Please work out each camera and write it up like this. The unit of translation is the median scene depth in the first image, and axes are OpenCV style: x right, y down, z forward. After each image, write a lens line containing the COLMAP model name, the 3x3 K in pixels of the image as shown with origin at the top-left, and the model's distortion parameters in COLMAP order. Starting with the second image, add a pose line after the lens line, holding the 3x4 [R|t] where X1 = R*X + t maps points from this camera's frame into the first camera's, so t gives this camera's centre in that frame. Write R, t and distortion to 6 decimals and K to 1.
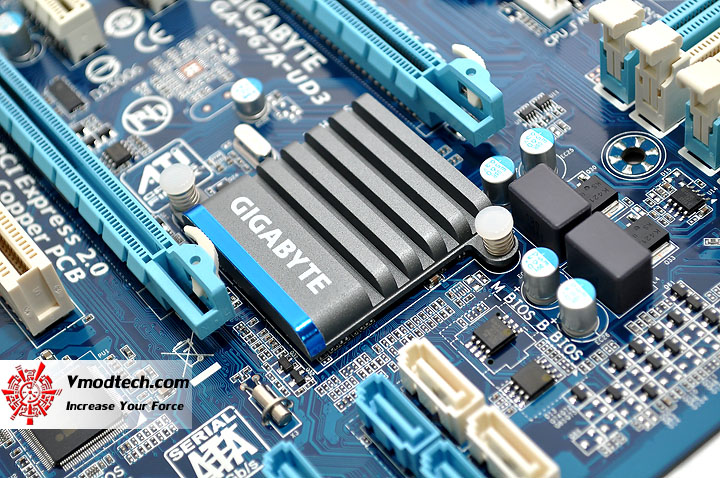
lens RADIAL K [[1541.0, 0, 358.0], [0, 1541.0, 239.4], [0, 0, 1]] dist [0.027611, 0.000000]
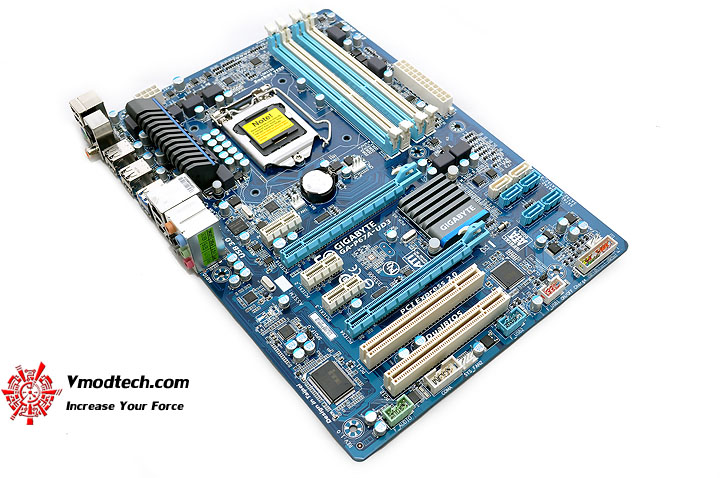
lens RADIAL K [[771.0, 0, 358.2], [0, 771.0, 237.0], [0, 0, 1]] dist [-0.063471, 0.000000]
pose [[-0.029172, -0.702697, 0.710891, -1.310692], [0.798490, 0.411442, 0.439465, -0.923141], [-0.601301, 0.580460, 0.549094, 0.205154]]
